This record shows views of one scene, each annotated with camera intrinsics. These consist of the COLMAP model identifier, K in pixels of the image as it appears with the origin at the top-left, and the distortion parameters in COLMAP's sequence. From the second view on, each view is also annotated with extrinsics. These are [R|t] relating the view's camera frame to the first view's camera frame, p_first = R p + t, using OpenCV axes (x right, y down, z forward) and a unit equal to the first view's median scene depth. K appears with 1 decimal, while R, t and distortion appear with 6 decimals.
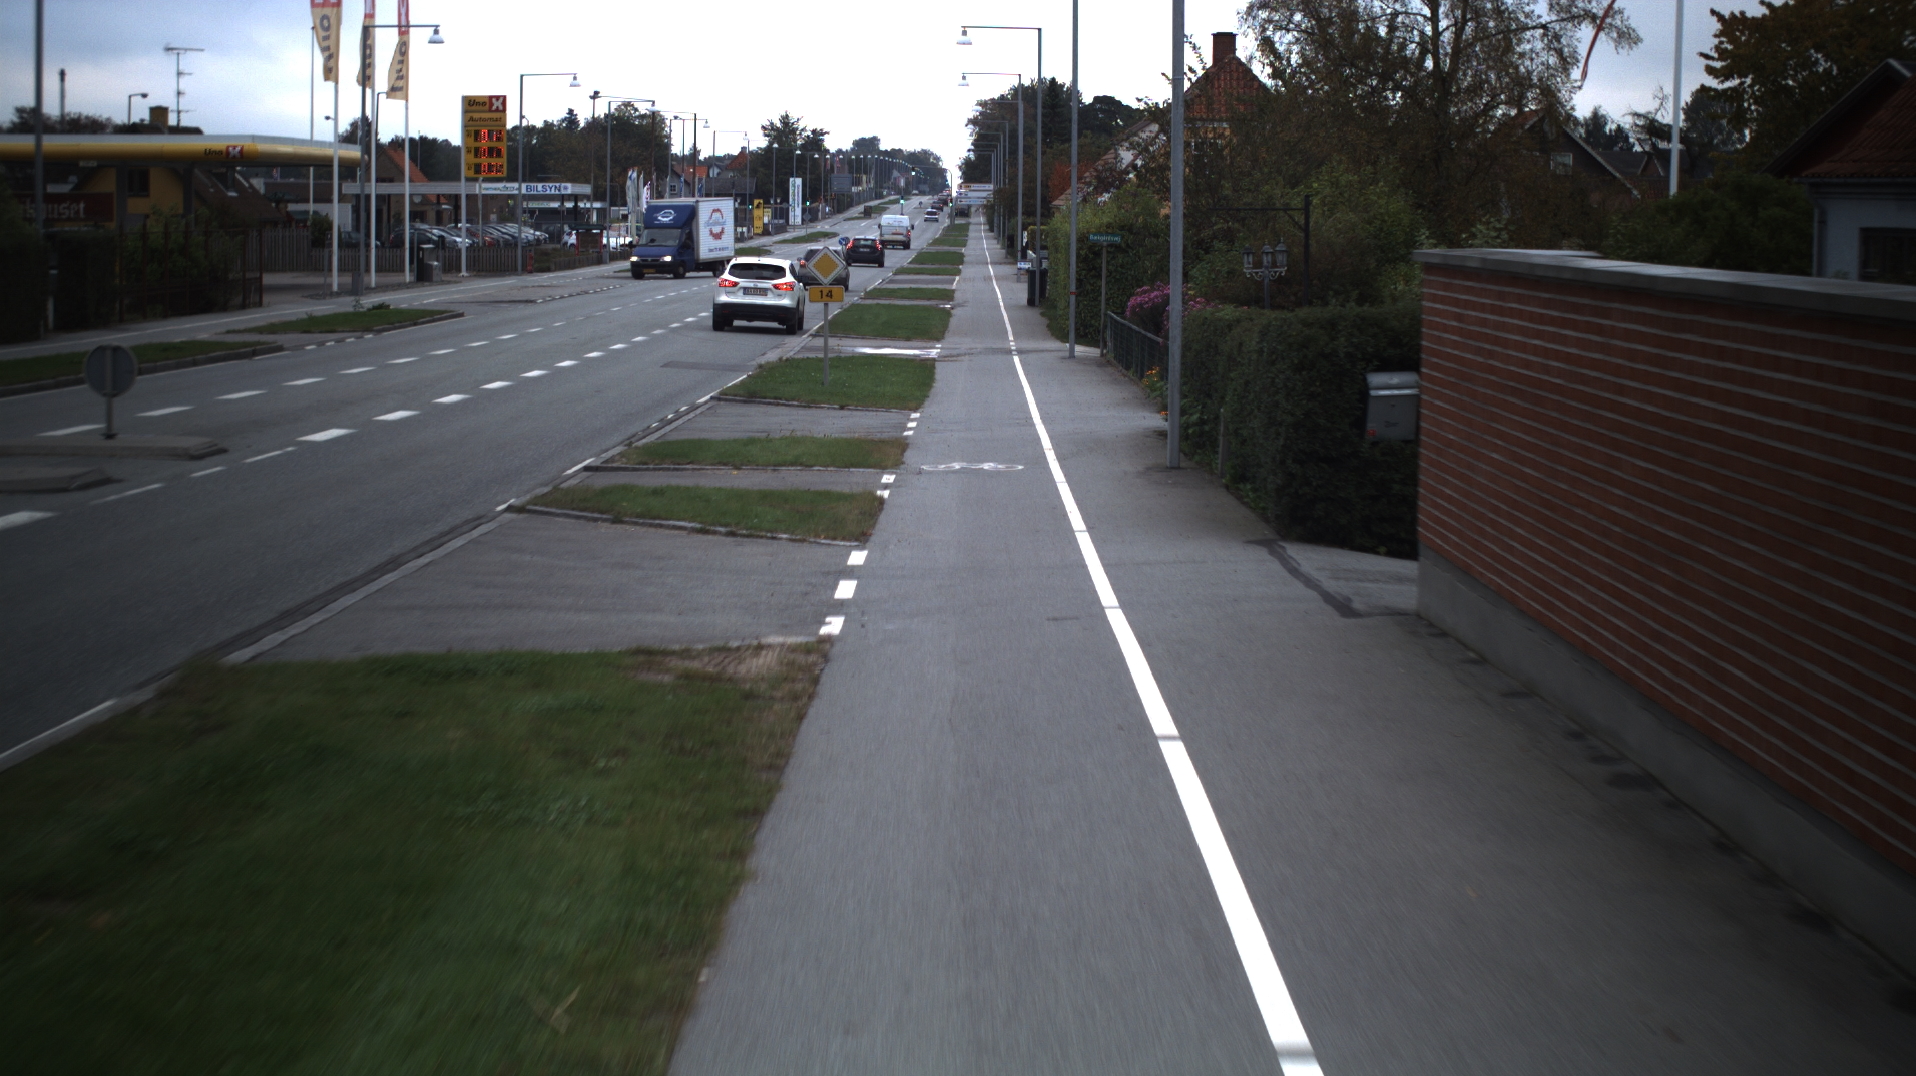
lens RADIAL K [[3493.0, 0, 960.2], [0, 3493.0, 542.1], [0, 0, 1]] dist [-0.246579, 0.000000]
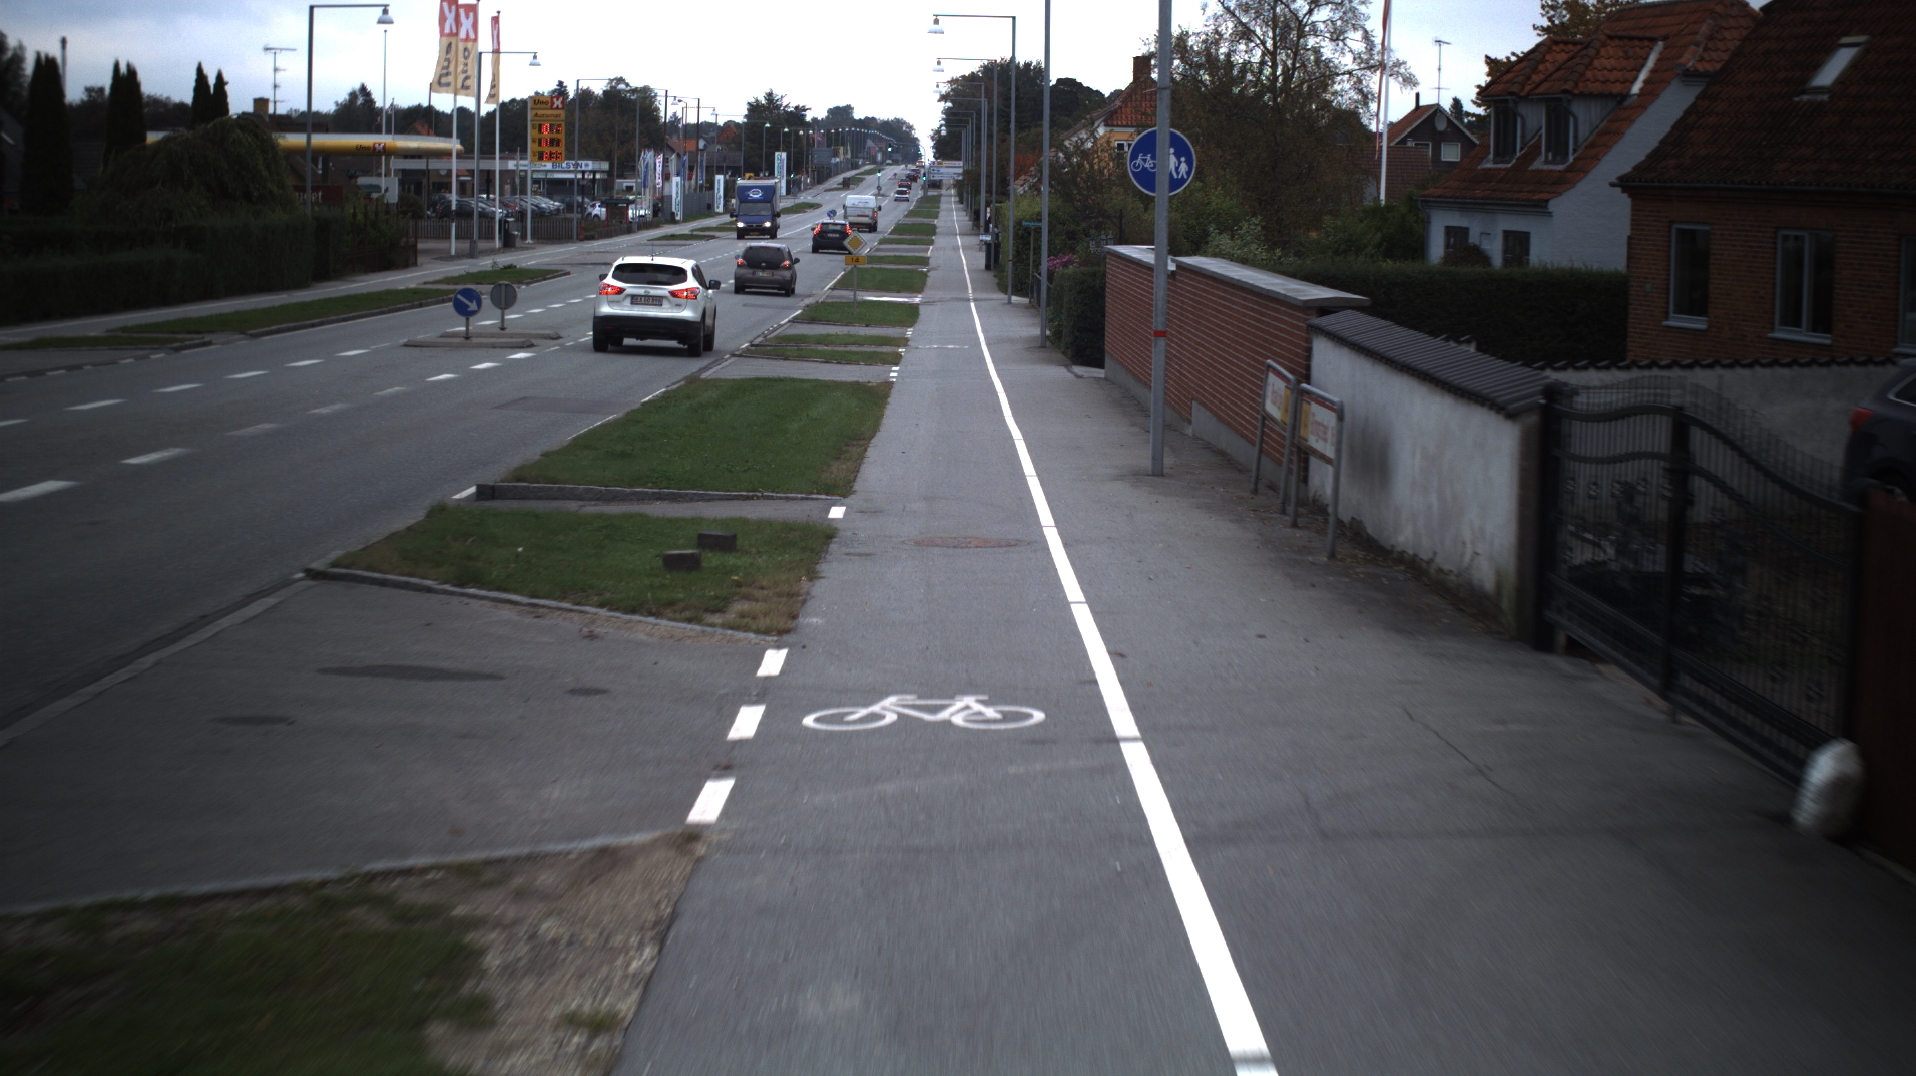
lens RADIAL K [[3493.0, 0, 949.7], [0, 3493.0, 545.5], [0, 0, 1]] dist [-0.246579, 0.000000]
pose [[0.999960, 0.006658, 0.005892, -0.001512], [-0.006720, 0.999921, 0.010588, 0.029088], [-0.005821, -0.010627, 0.999927, -0.409762]]
